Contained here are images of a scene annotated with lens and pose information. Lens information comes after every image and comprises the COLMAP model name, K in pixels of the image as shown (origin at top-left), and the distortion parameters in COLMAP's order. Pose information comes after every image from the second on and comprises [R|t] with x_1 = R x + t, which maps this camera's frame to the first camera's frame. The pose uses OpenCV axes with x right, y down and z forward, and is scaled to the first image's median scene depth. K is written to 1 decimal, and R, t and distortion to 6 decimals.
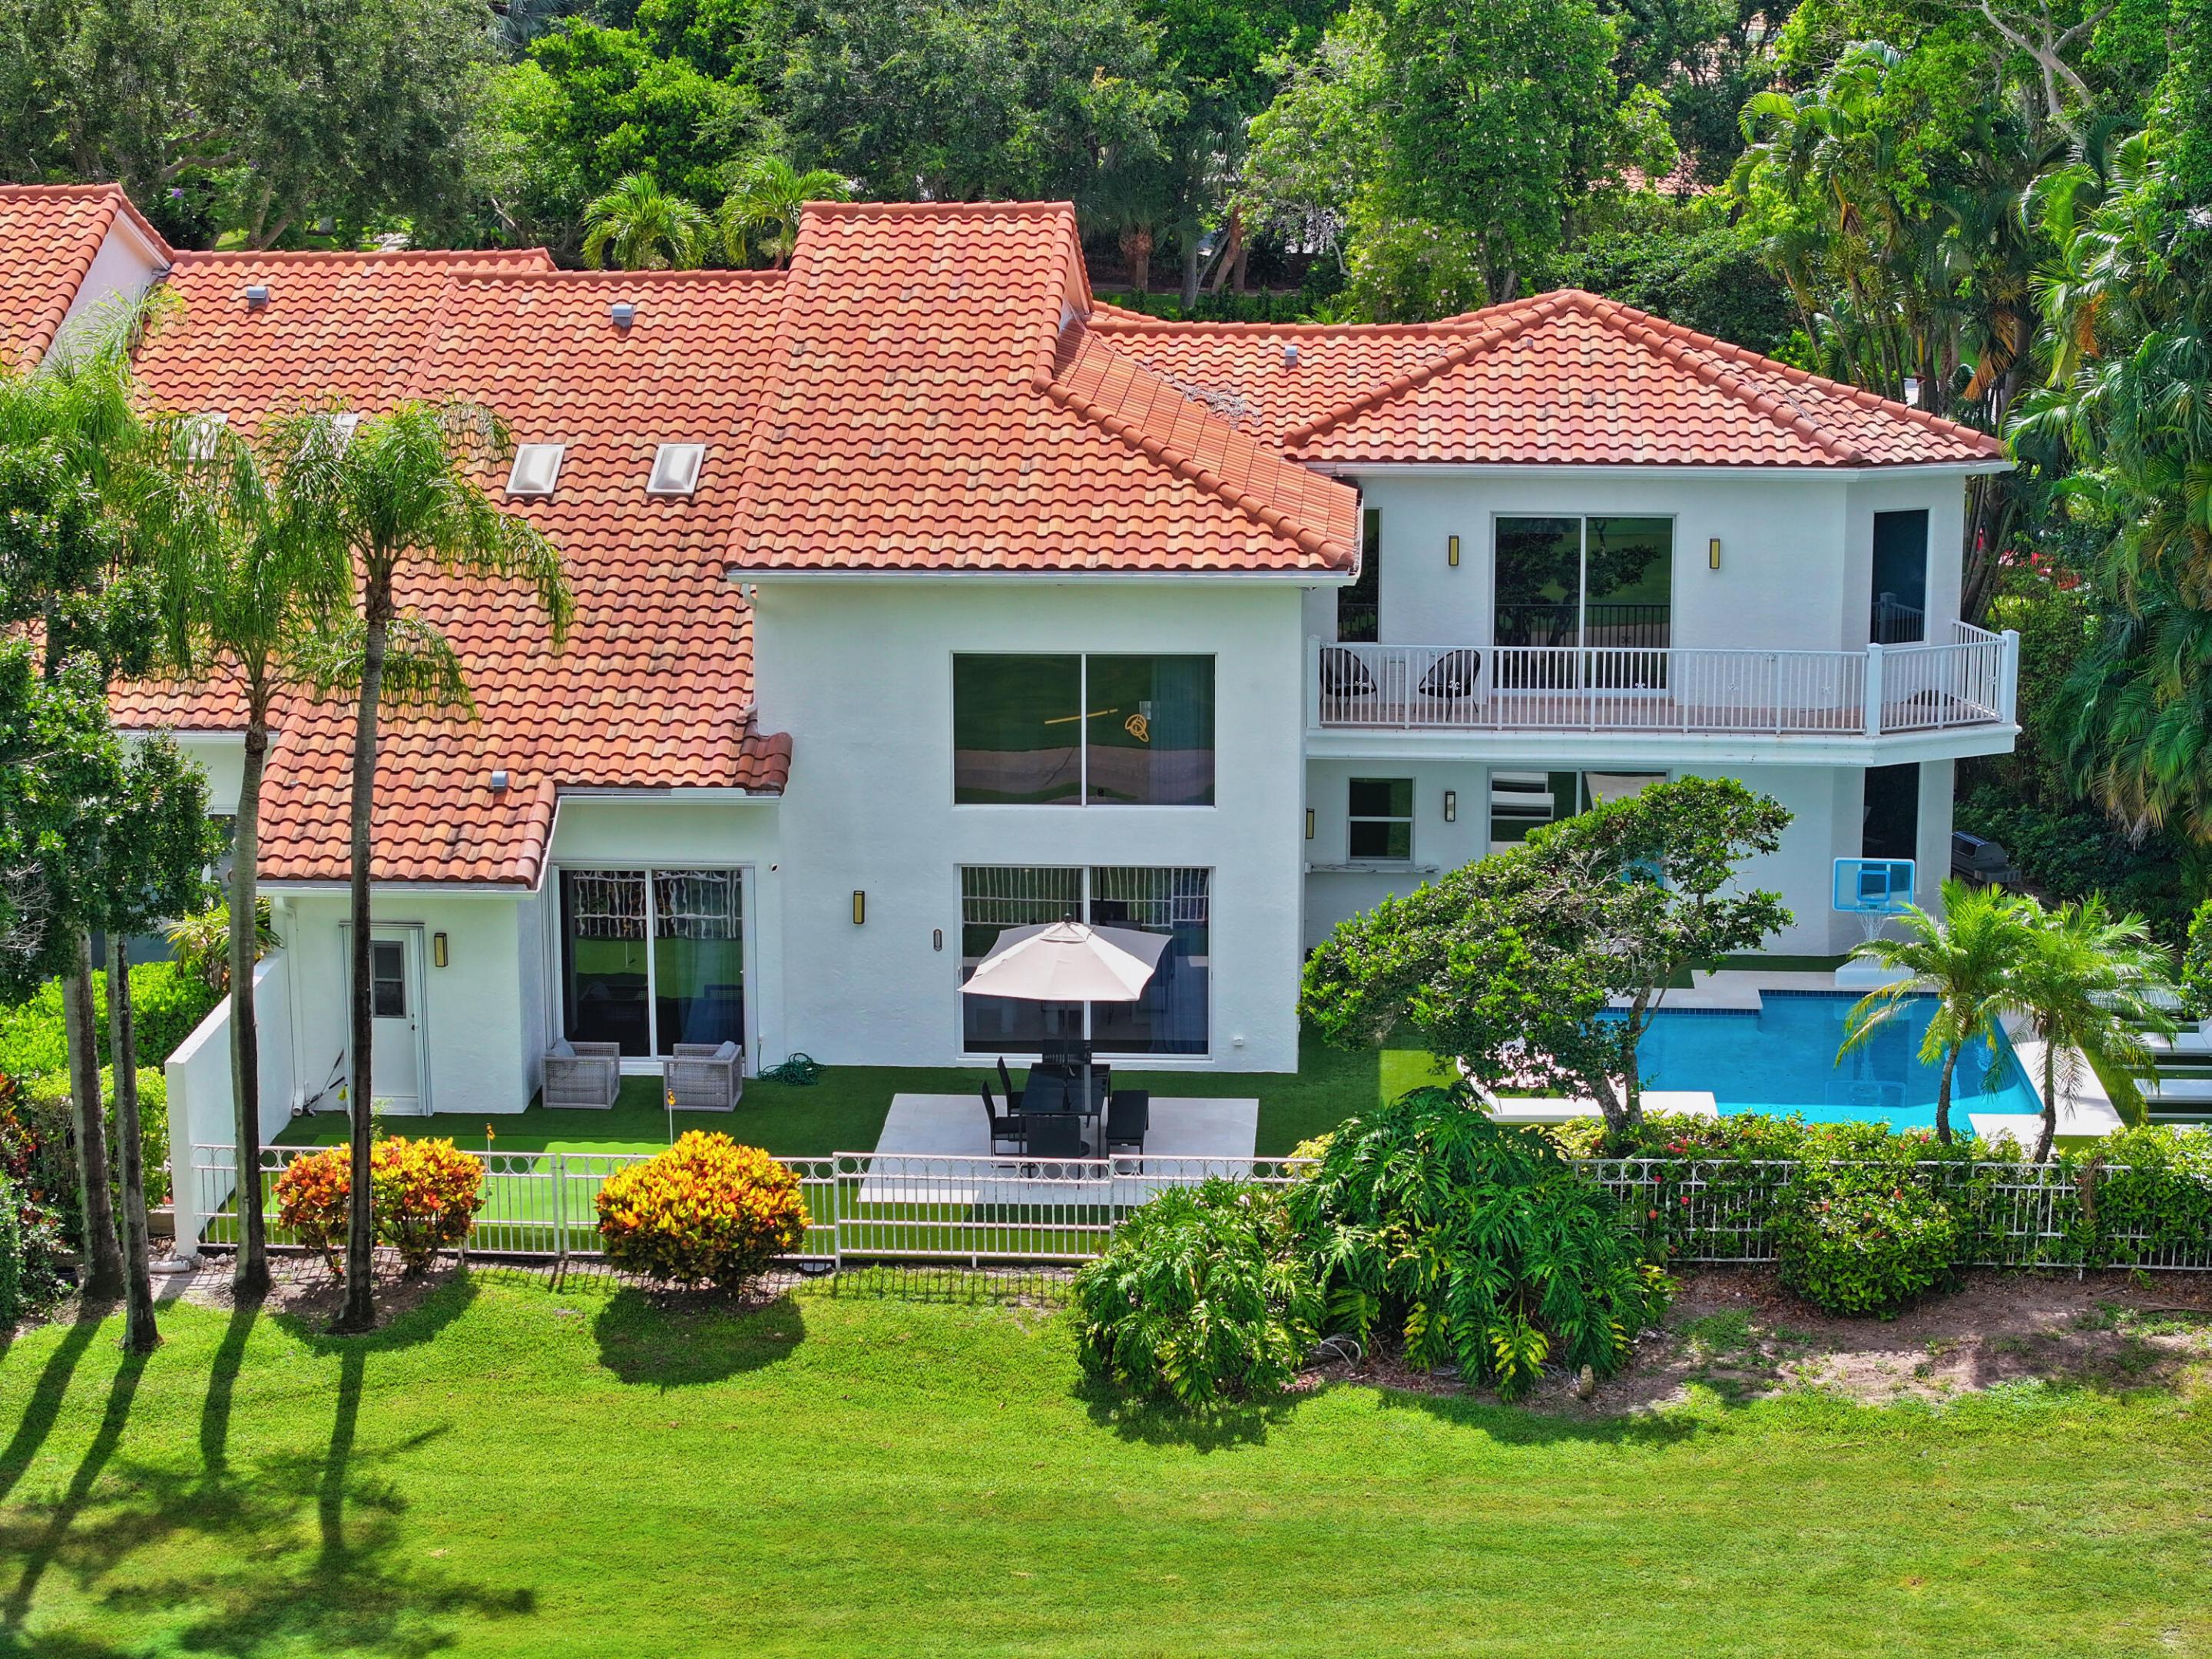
lens RADIAL K [[4448.1, 0, 1210.5], [0, 4448.1, 887.6], [0, 0, 1]] dist [-0.175106, 0.000000]
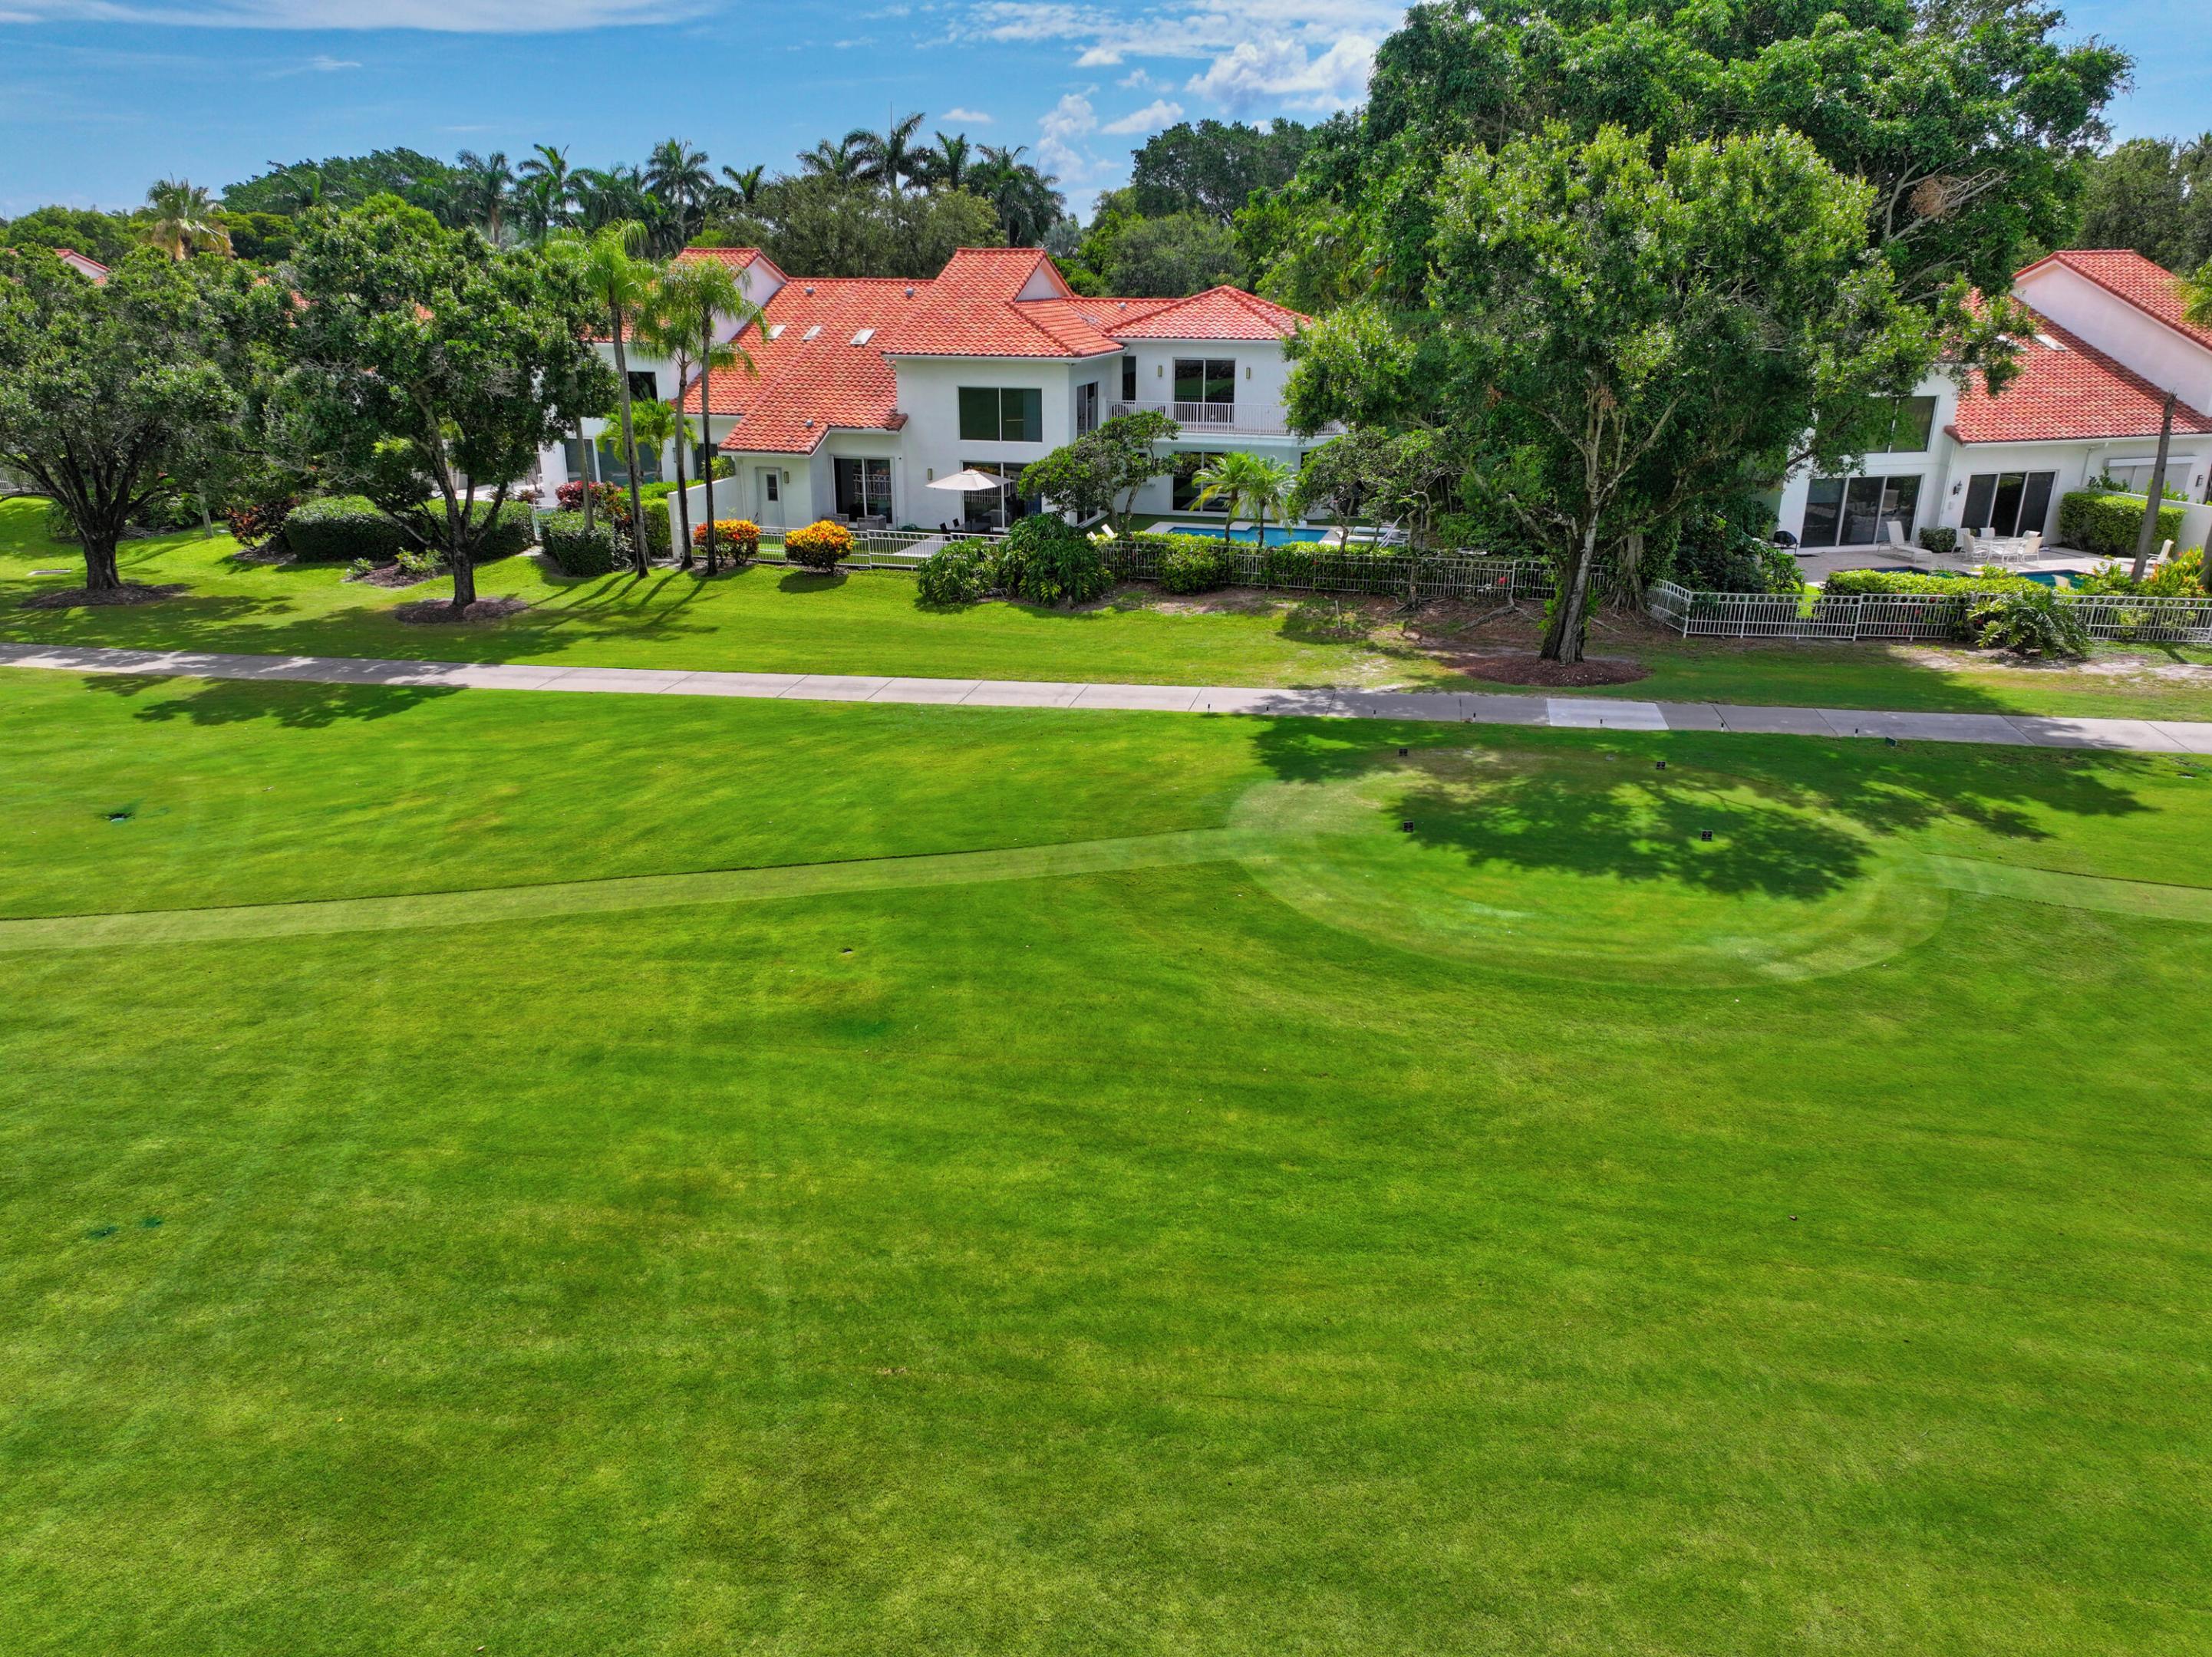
lens RADIAL K [[1547.5, 0, 1129.7], [0, 1547.5, 839.2], [0, 0, 1]] dist [0.004436, 0.008037]
pose [[0.976375, 0.076493, -0.202093, 0.291696], [-0.052848, 0.991376, 0.119918, 0.119569], [0.209523, -0.106405, 0.971997, -0.028108]]
